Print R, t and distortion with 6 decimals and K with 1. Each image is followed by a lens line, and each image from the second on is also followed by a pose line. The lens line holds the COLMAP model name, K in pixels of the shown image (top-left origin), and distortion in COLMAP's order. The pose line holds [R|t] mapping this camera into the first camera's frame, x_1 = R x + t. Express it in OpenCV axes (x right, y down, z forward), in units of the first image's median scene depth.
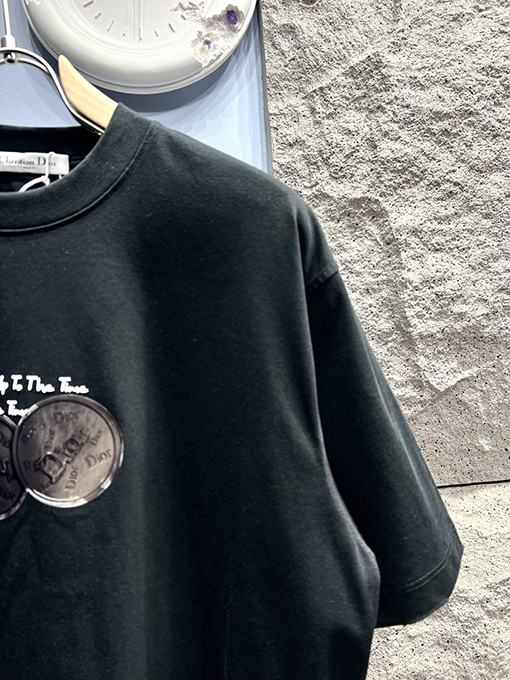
lens RADIAL K [[519.0, 0, 253.6], [0, 519.0, 342.6], [0, 0, 1]] dist [0.025065, -0.046384]
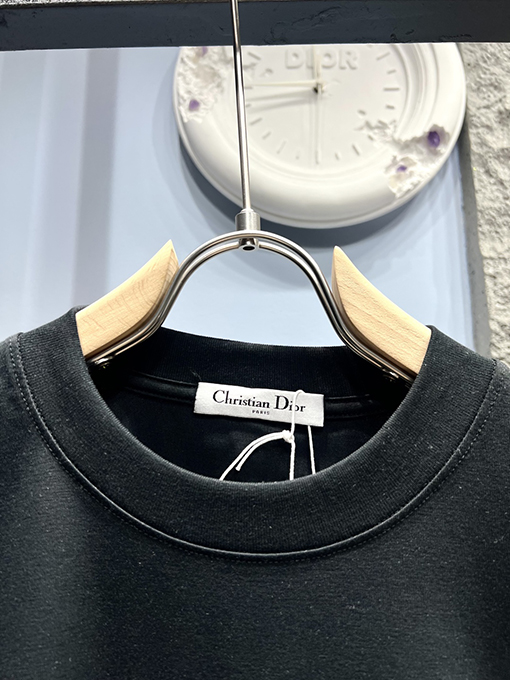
lens RADIAL K [[519.0, 0, 252.9], [0, 519.0, 339.6], [0, 0, 1]] dist [0.025065, -0.046384]
pose [[0.994057, 0.043358, -0.099851, -0.244724], [-0.056054, 0.990179, -0.128078, -0.219024], [0.093317, 0.132914, 0.986725, 0.245180]]
